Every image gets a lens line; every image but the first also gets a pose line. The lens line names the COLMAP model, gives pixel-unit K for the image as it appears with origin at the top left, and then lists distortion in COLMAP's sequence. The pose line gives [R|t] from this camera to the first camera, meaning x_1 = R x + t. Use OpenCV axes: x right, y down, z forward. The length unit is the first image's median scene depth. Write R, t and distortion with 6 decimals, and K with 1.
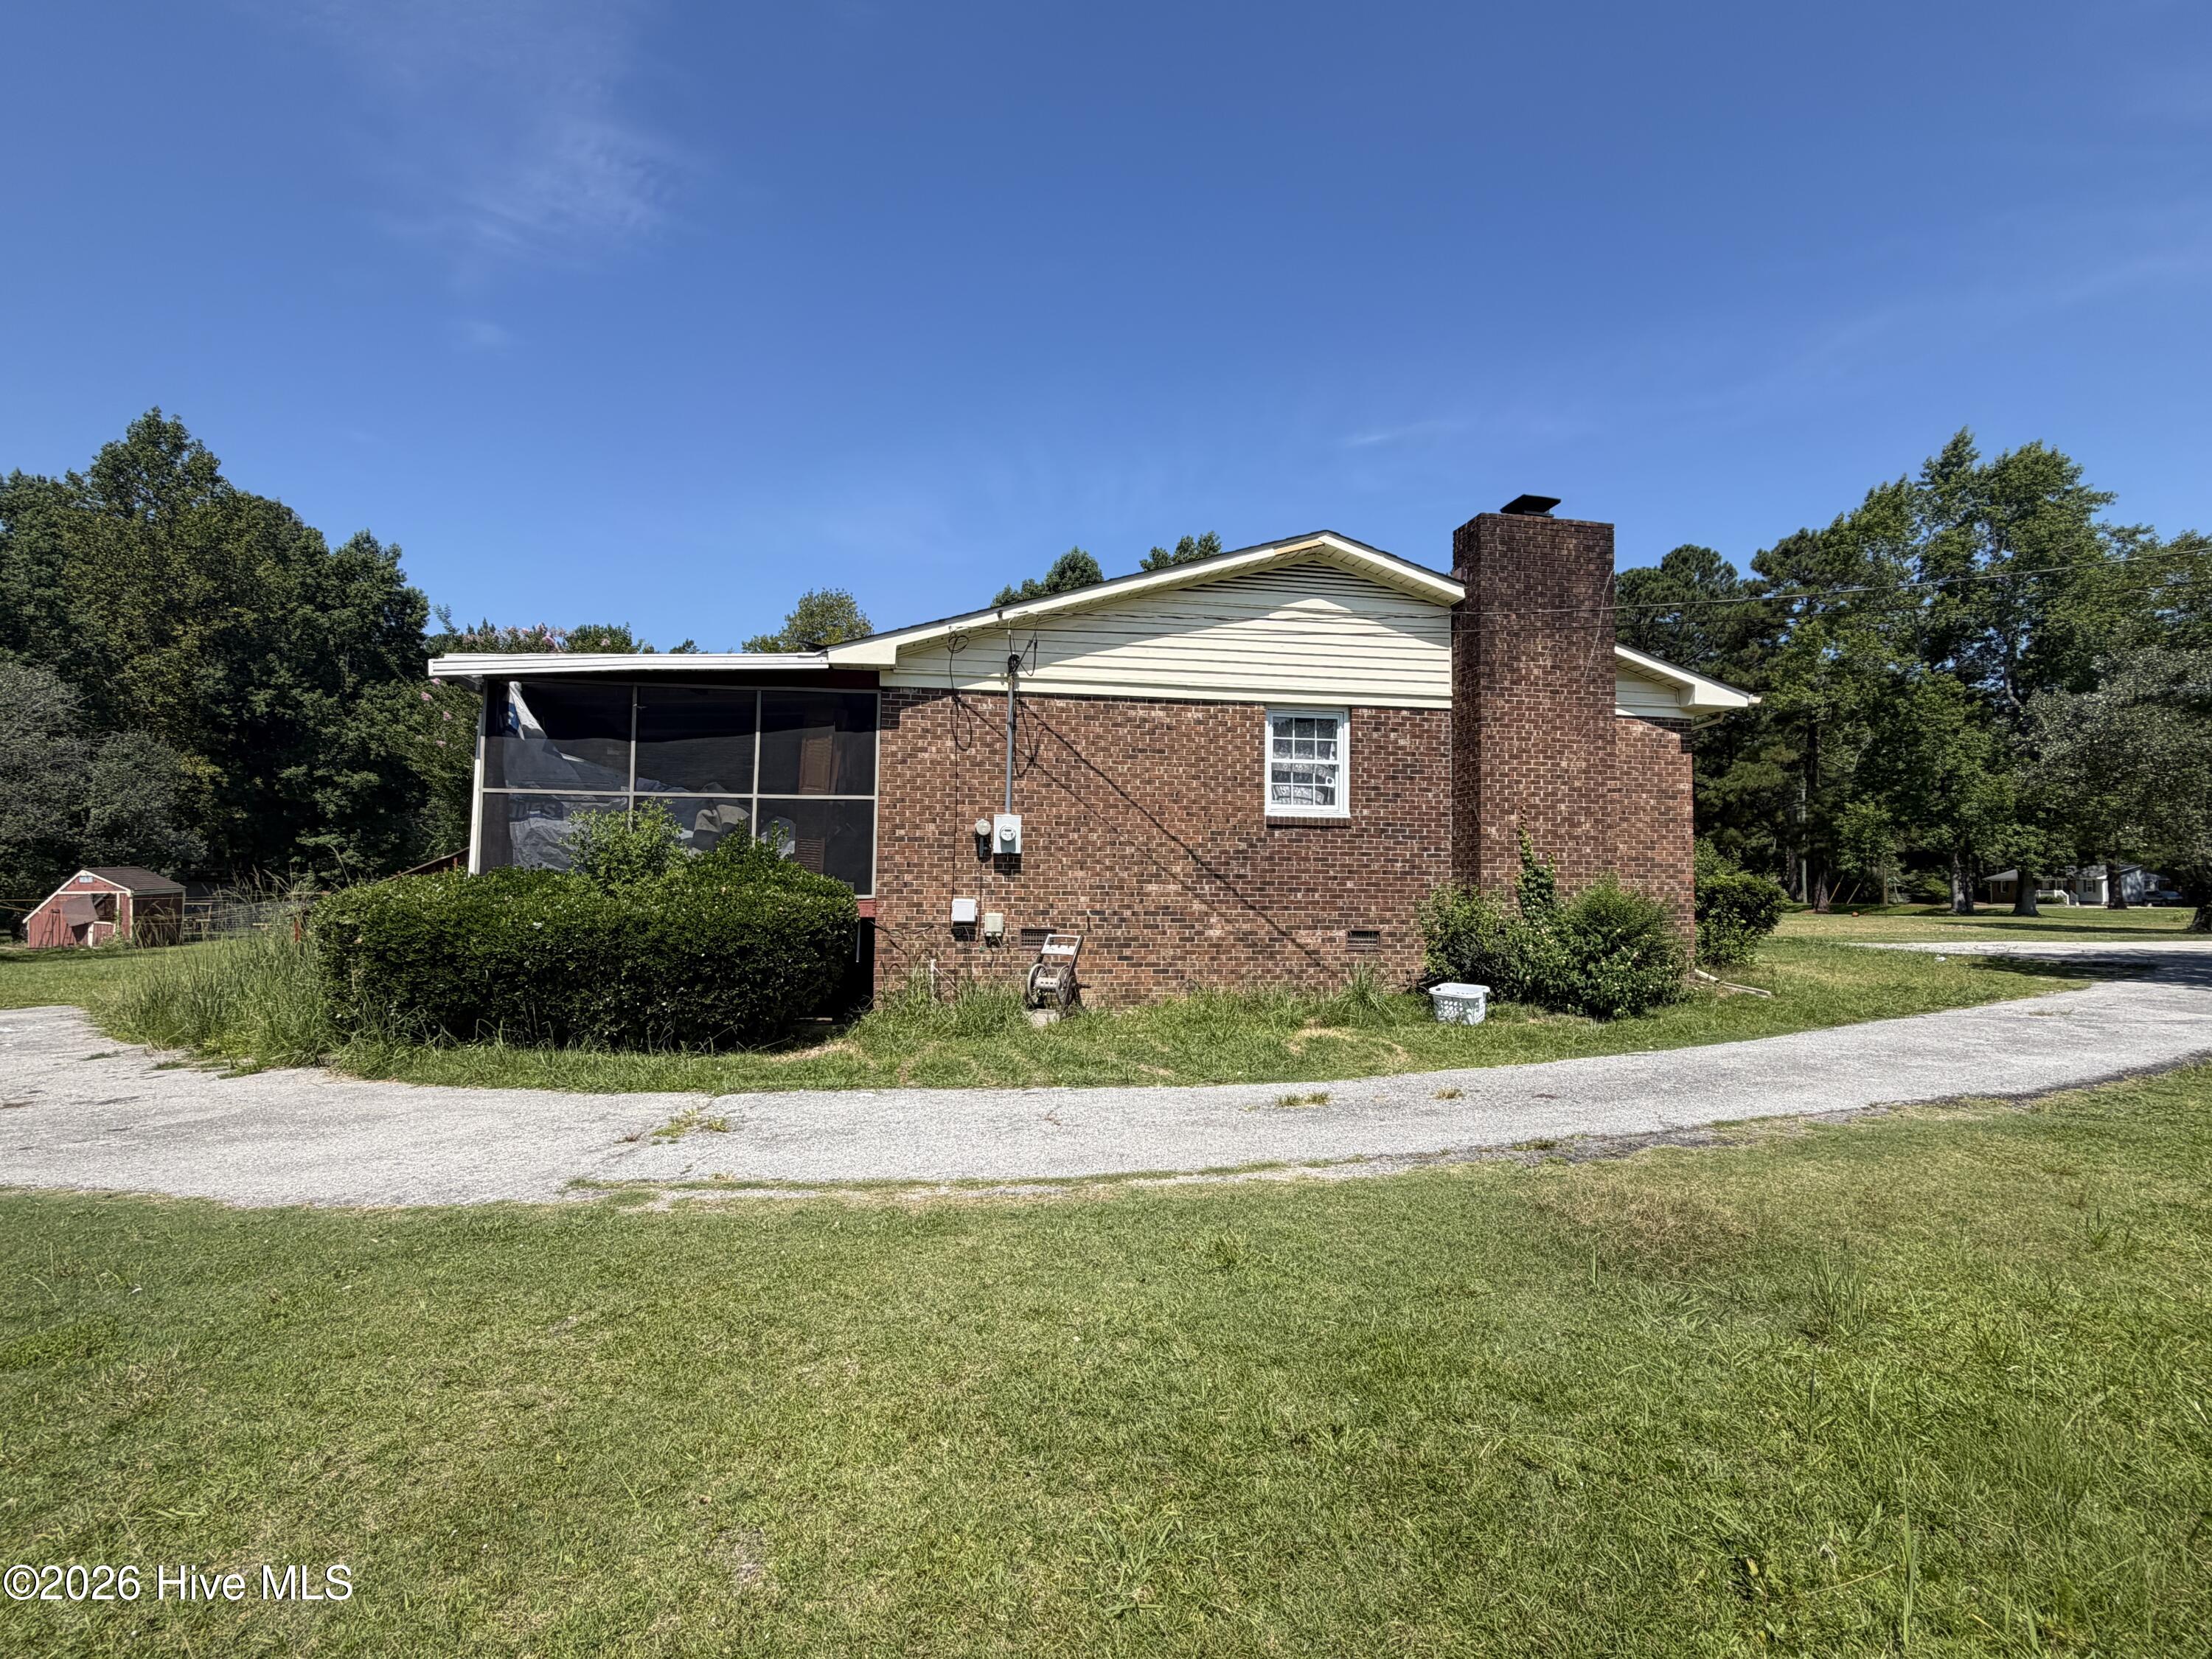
lens RADIAL K [[1045.3, 0, 1100.0], [0, 1045.3, 861.5], [0, 0, 1]] dist [0.000853, 0.000105]
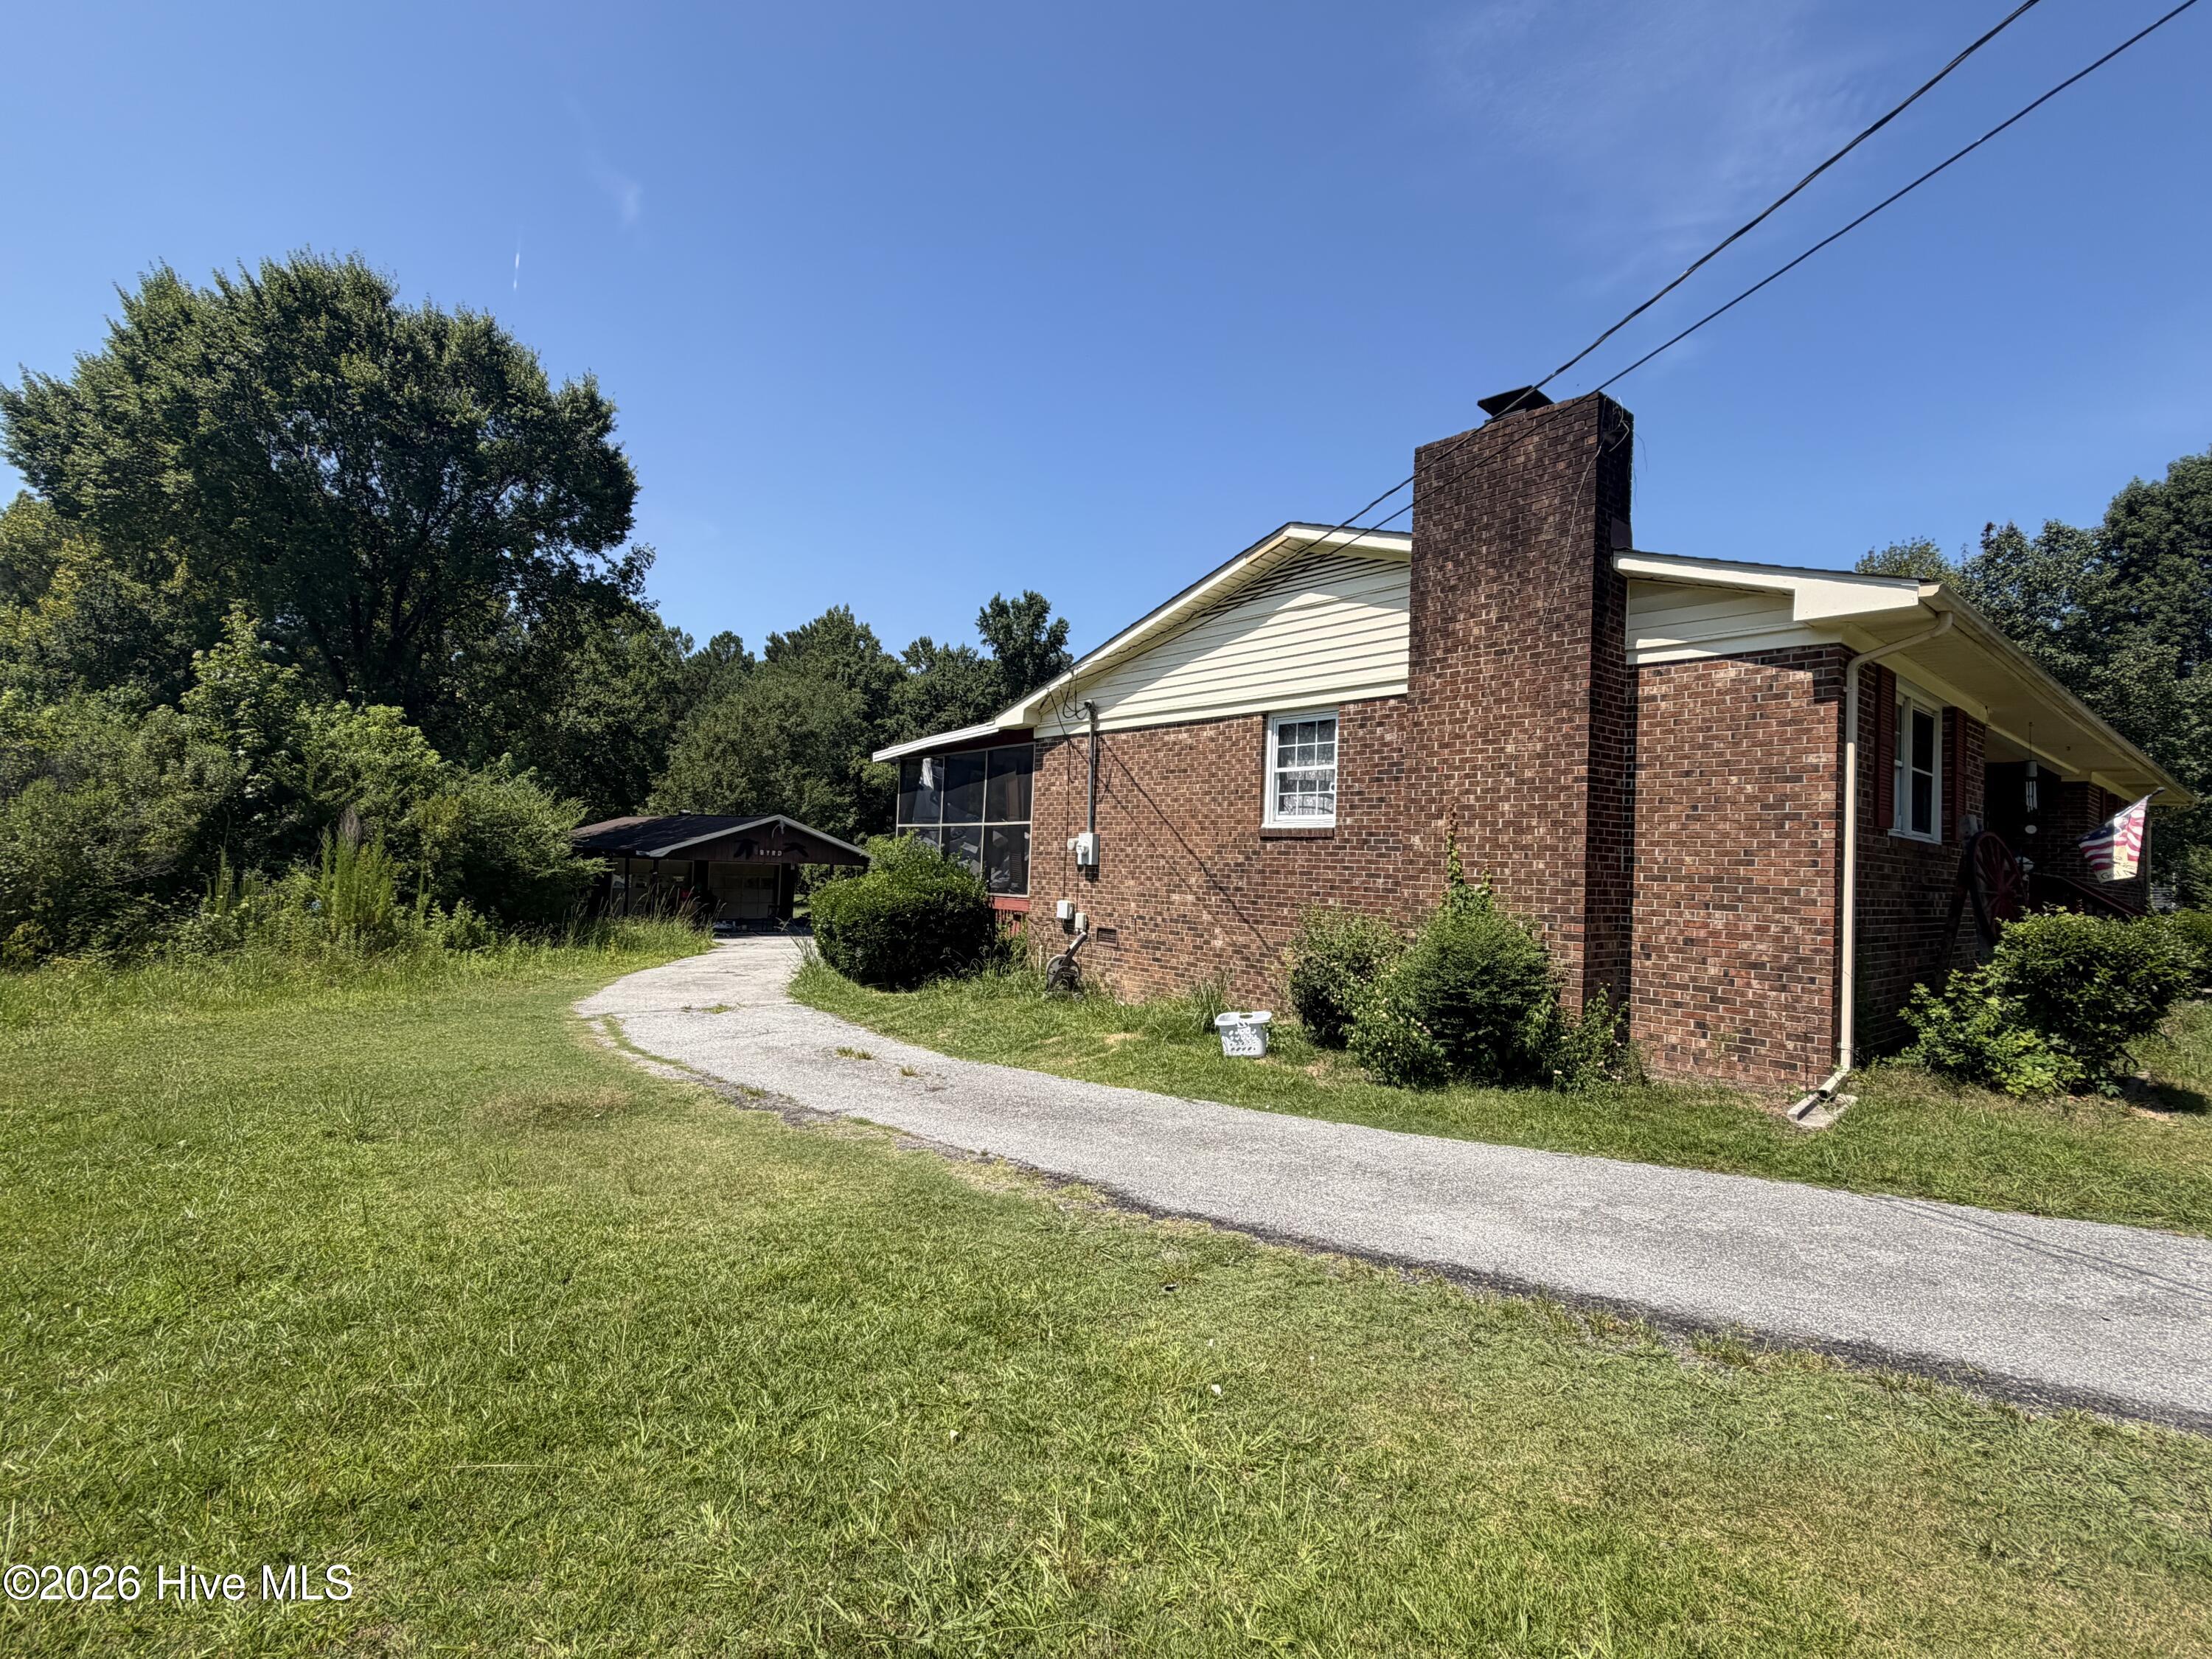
lens RADIAL K [[1065.5, 0, 1106.2], [0, 1065.5, 868.0], [0, 0, 1]] dist [0.002876, 0.000240]
pose [[0.500364, 0.008473, -0.865774, 0.954812], [-0.011802, 0.999926, 0.002964, -0.007579], [0.865735, 0.008735, 0.500427, 0.377465]]
